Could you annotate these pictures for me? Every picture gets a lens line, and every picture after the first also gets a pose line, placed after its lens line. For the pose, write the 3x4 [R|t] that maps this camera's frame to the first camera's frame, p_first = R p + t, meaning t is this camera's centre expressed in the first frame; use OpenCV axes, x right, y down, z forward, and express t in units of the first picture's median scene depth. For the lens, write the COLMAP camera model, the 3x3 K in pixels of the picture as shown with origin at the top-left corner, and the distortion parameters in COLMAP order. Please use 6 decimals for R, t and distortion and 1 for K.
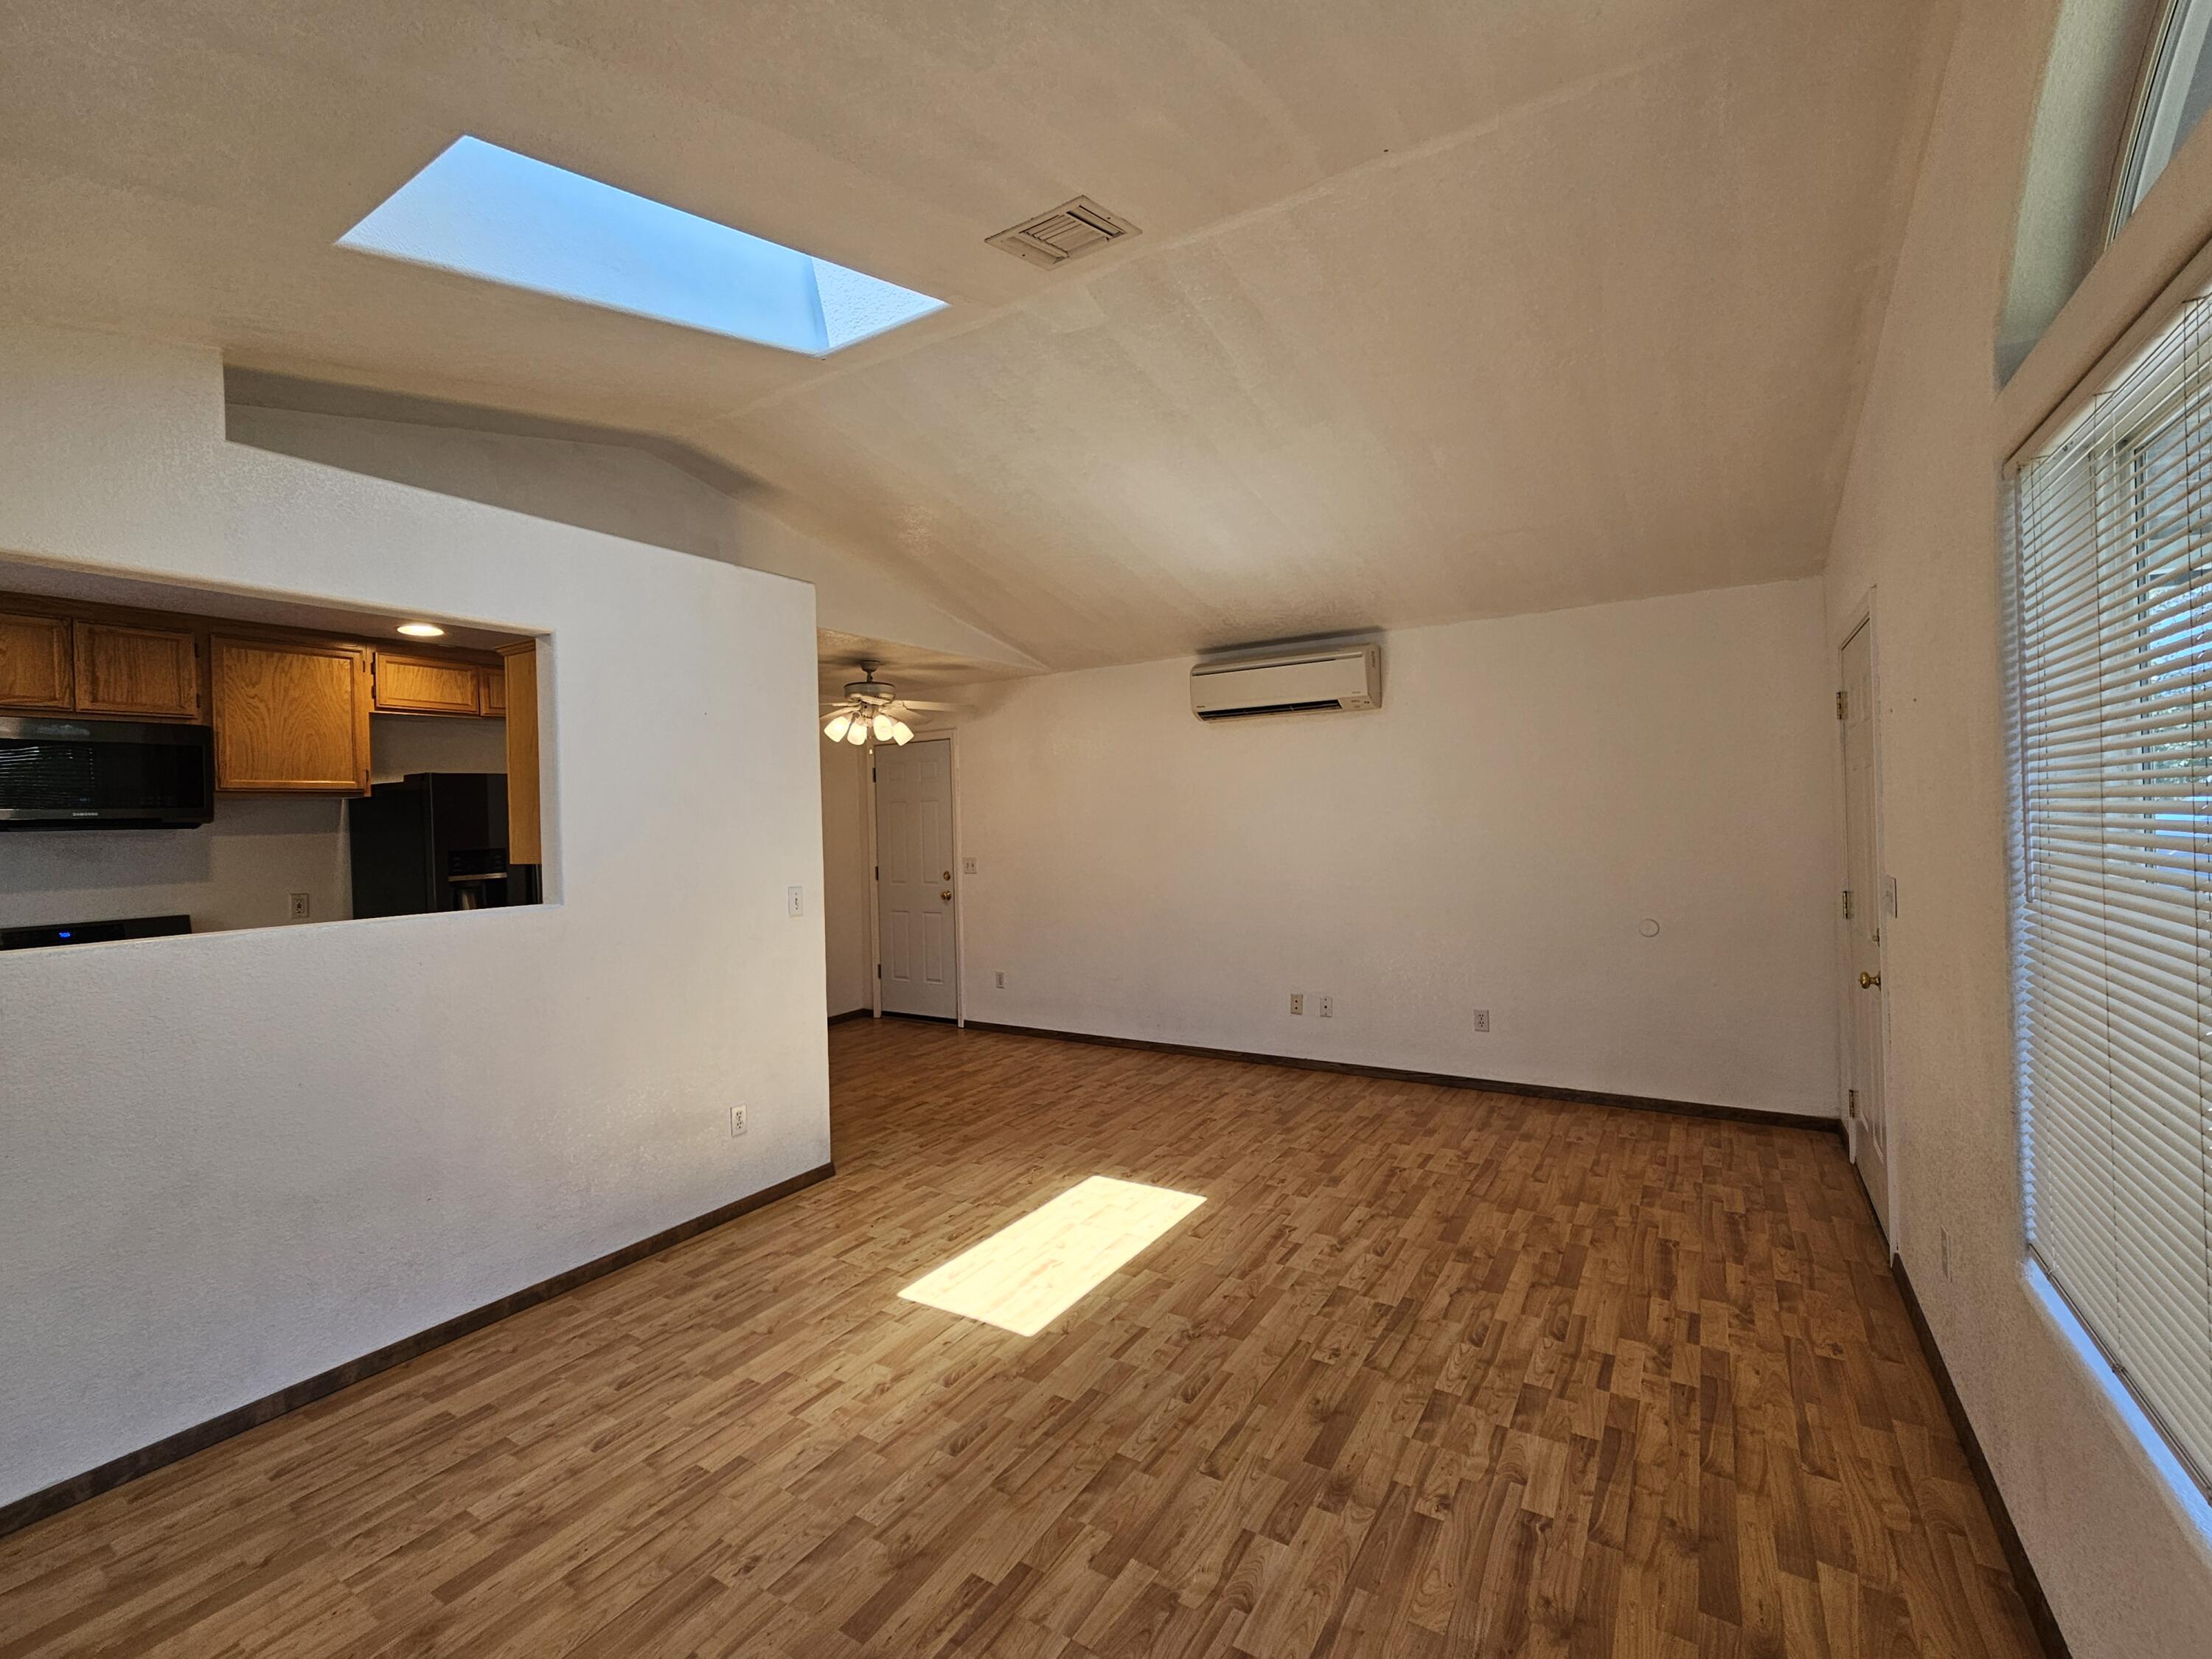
lens RADIAL K [[956.5, 0, 1099.1], [0, 956.5, 818.2], [0, 0, 1]] dist [0.002099, 0.005417]
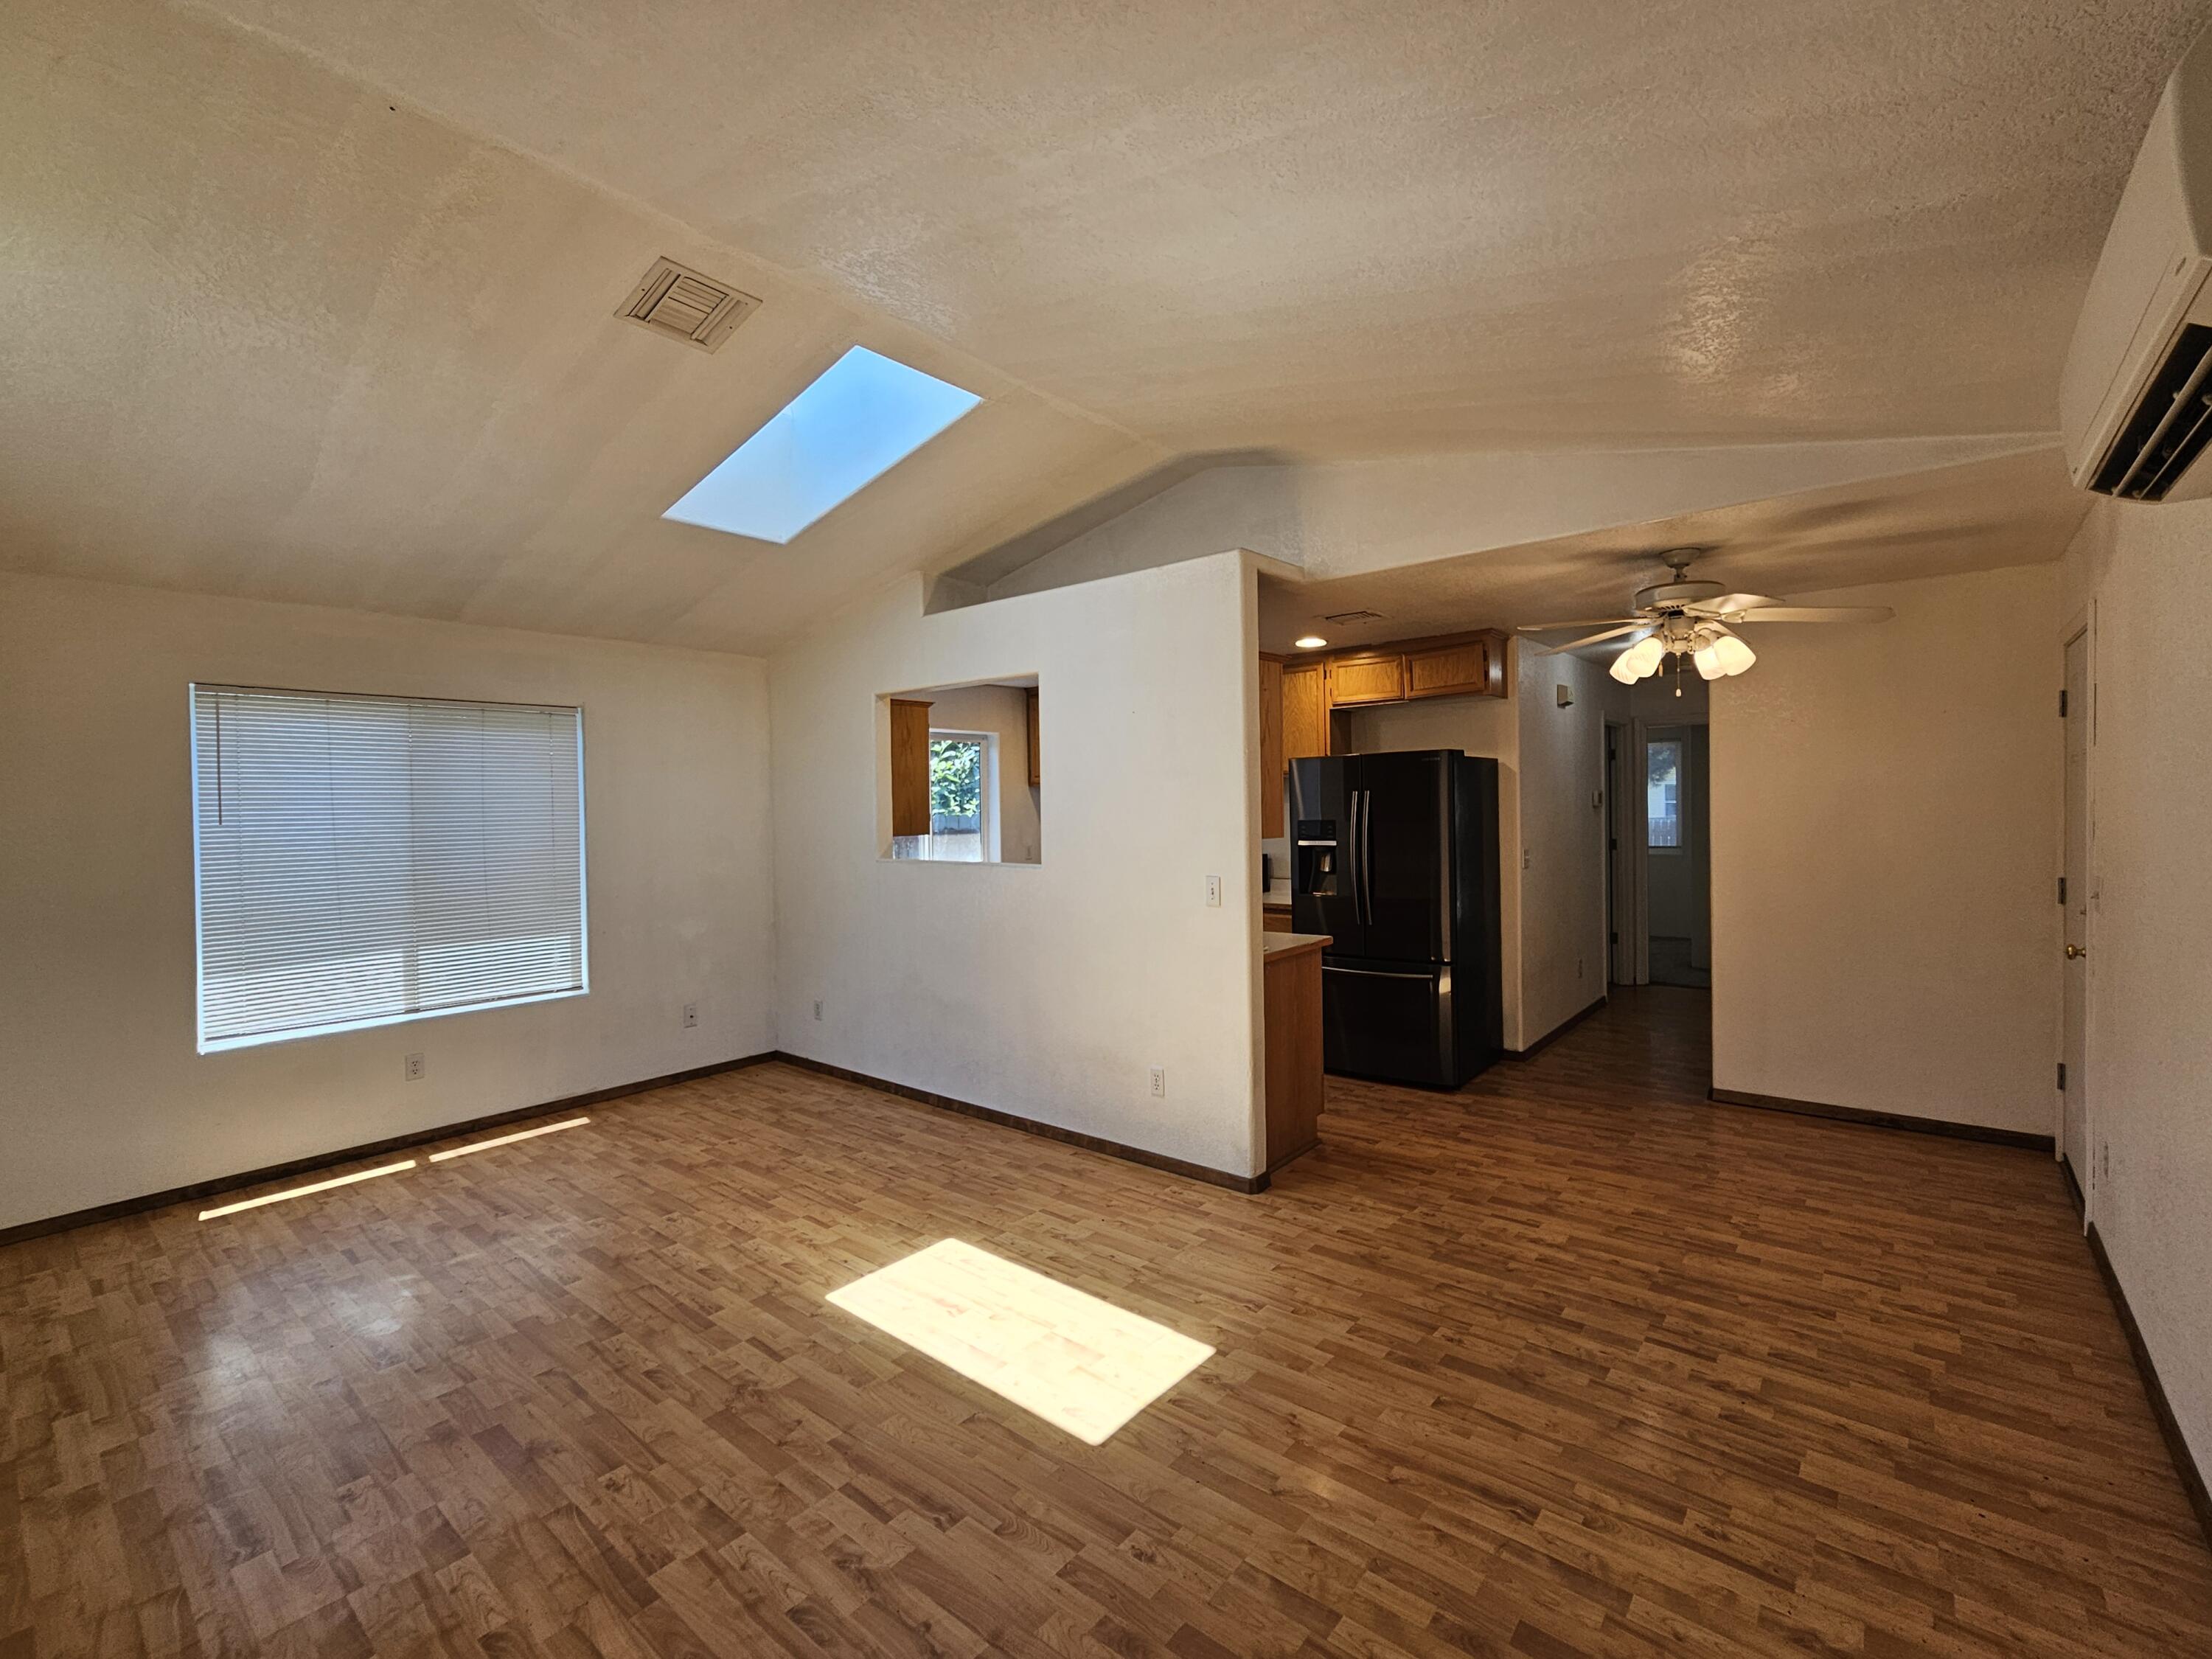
lens RADIAL K [[956.5, 0, 1099.1], [0, 956.5, 818.2], [0, 0, 1]] dist [0.002099, 0.005417]
pose [[-0.125789, 0.045119, -0.991030, 0.793352], [0.023303, 0.998824, 0.042516, -0.036965], [0.991783, -0.017746, -0.126692, 1.224469]]
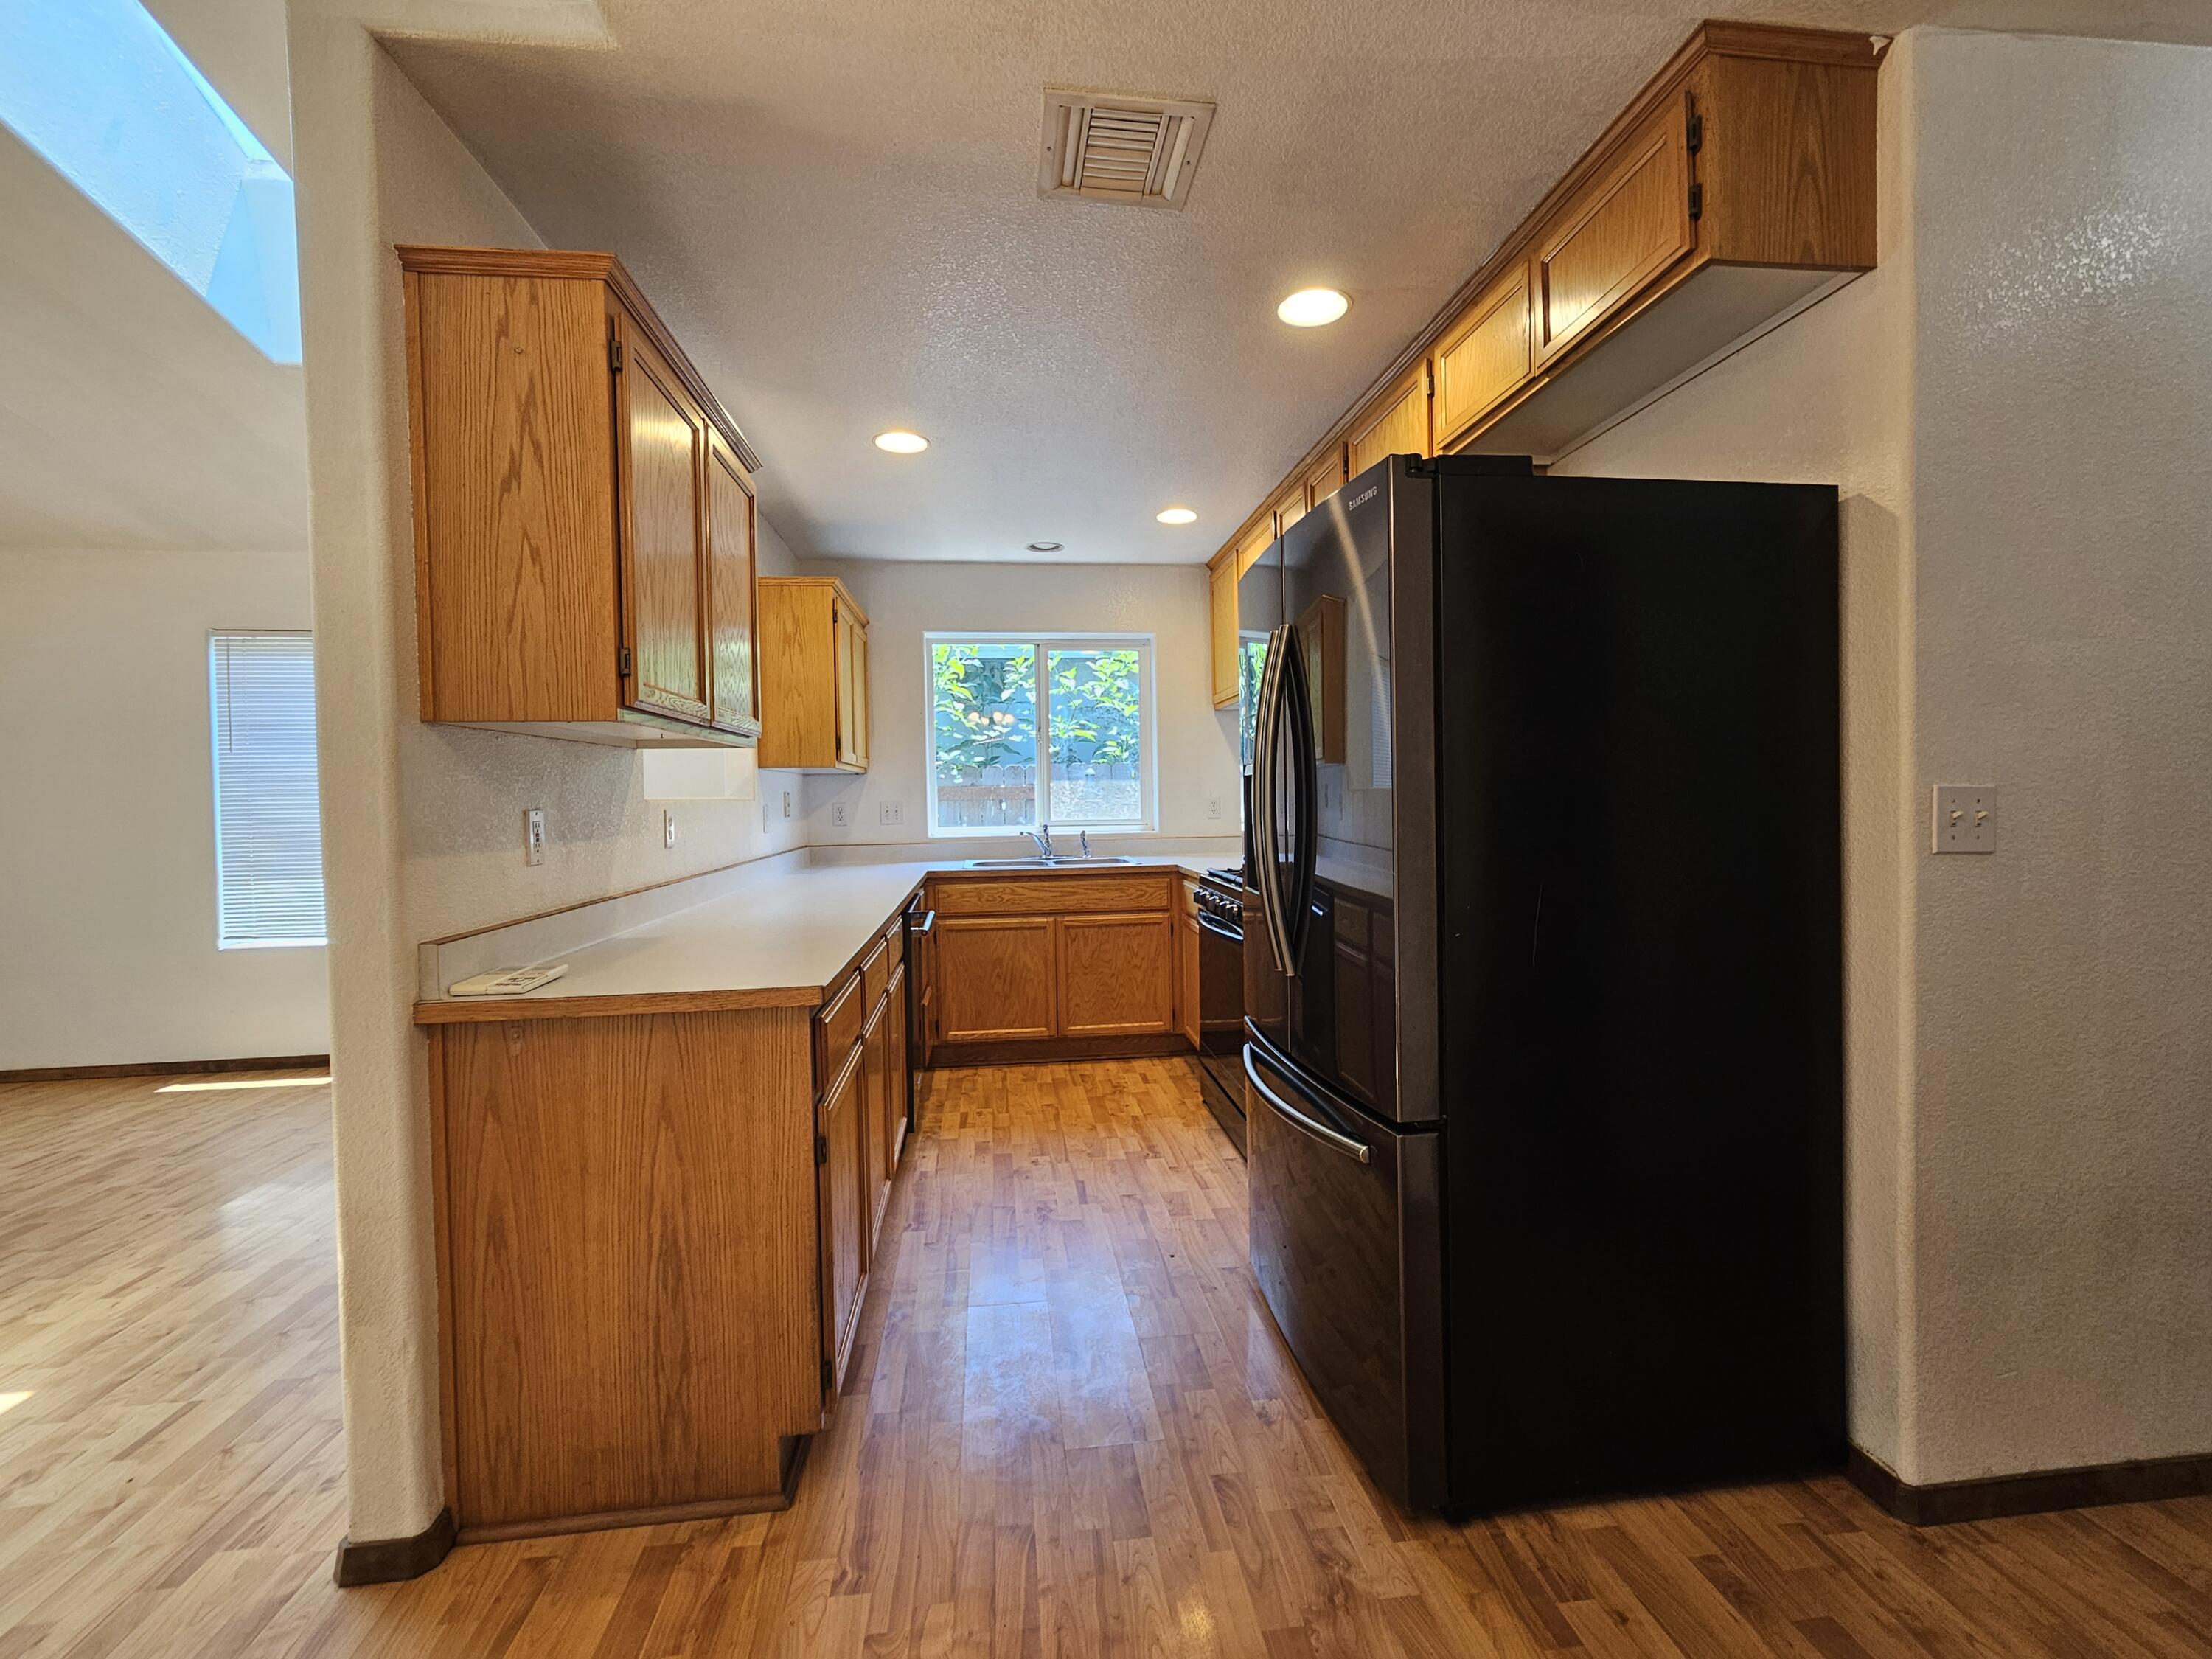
lens RADIAL K [[947.5, 0, 1119.2], [0, 947.5, 819.3], [0, 0, 1]] dist [0.000767, 0.000482]
pose [[-0.764754, 0.060123, -0.641511, -0.363196], [0.042112, 0.998172, 0.043347, 0.086590], [0.642944, 0.006134, -0.765888, 1.857770]]
